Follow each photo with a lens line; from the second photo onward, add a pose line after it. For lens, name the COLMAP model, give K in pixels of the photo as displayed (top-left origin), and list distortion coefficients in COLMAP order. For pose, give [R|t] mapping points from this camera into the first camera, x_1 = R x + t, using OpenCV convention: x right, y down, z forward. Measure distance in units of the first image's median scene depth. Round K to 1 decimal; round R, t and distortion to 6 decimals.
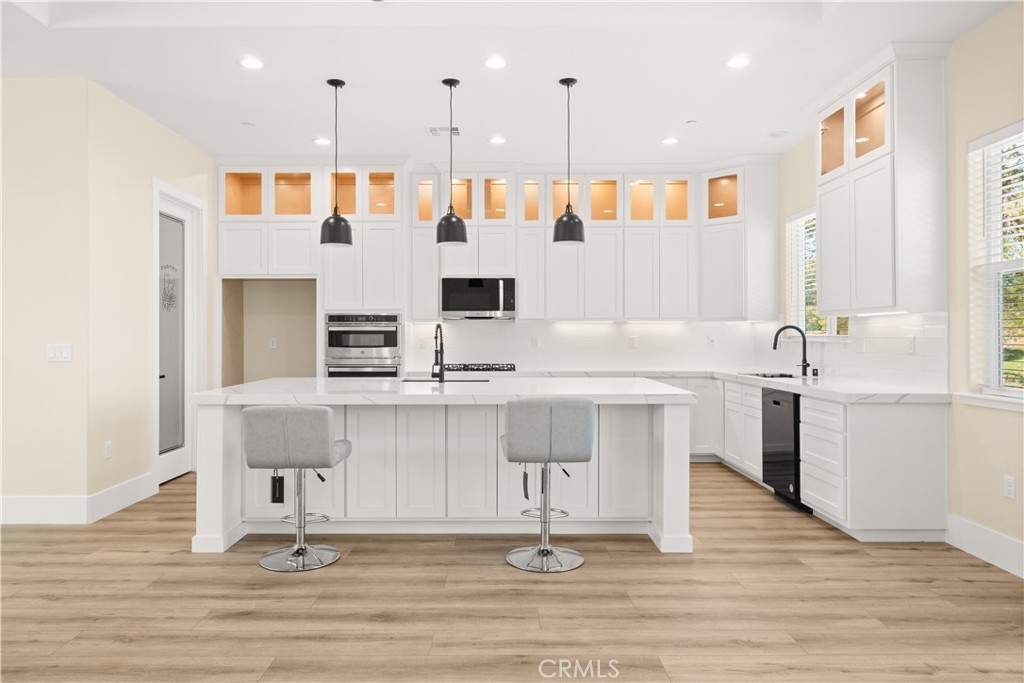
lens RADIAL K [[667.0, 0, 507.9], [0, 667.0, 334.8], [0, 0, 1]] dist [0.000087, -0.002277]
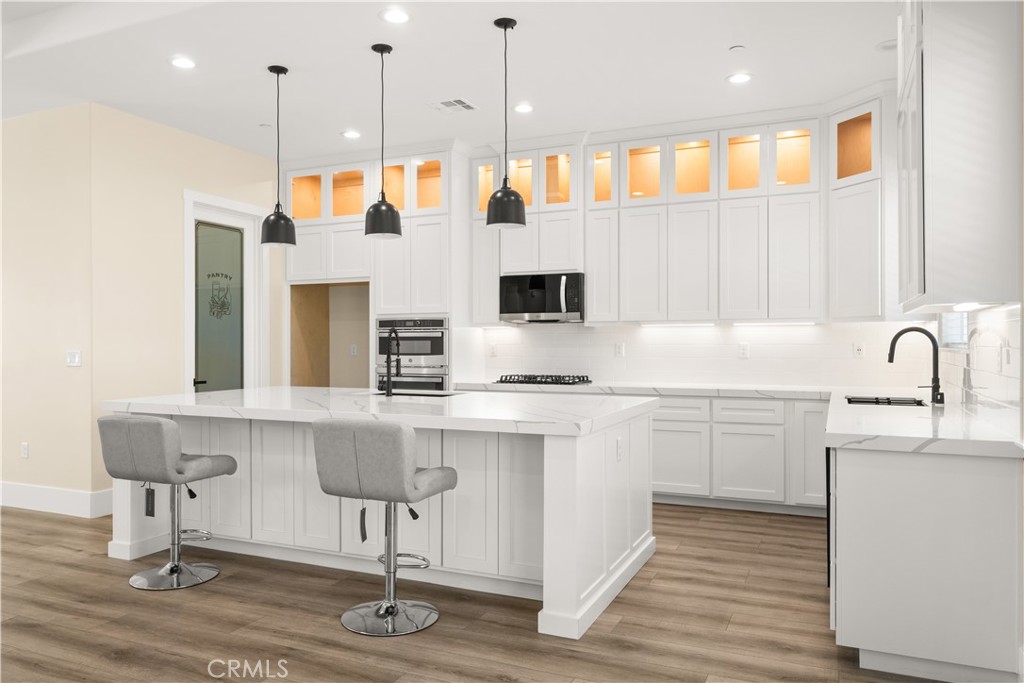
lens RADIAL K [[728.8, 0, 512.8], [0, 728.8, 348.9], [0, 0, 1]] dist [-0.001503, 0.002139]
pose [[0.911581, 0.003655, -0.411105, 0.362605], [0.001027, 0.999937, 0.011166, -0.000698], [0.411120, -0.010601, 0.911520, 0.166078]]
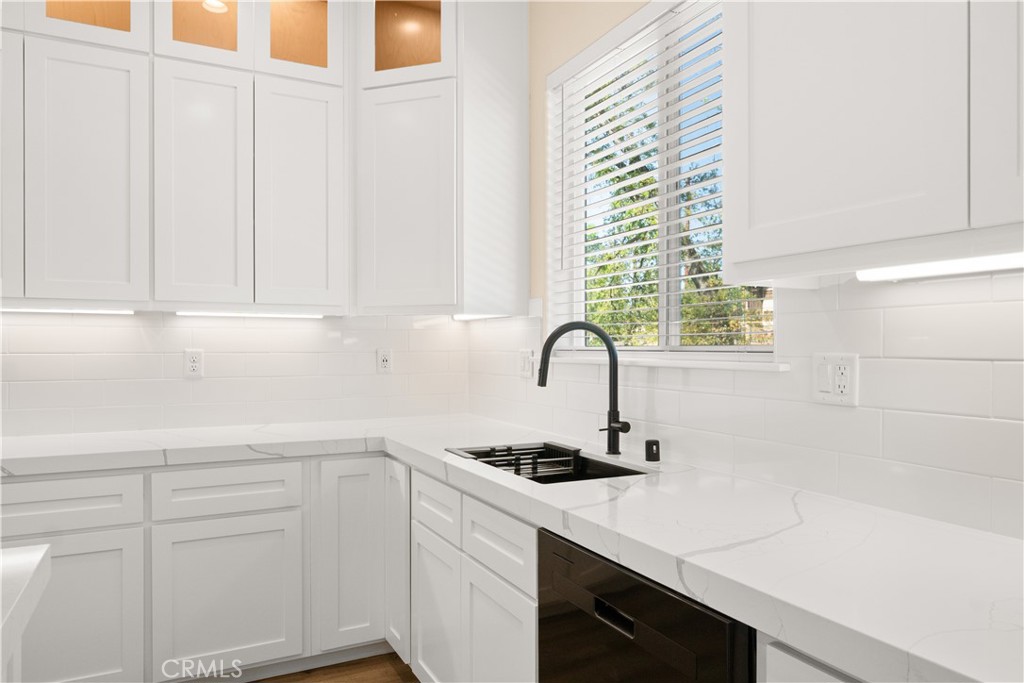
lens RADIAL K [[667.0, 0, 502.9], [0, 667.0, 354.1], [0, 0, 1]] dist [0.000087, -0.002277]
pose [[0.900489, -0.000445, 0.434879, 0.225555], [-0.003560, 0.999958, 0.008394, 0.001419], [-0.434865, -0.009107, 0.900450, 0.693314]]
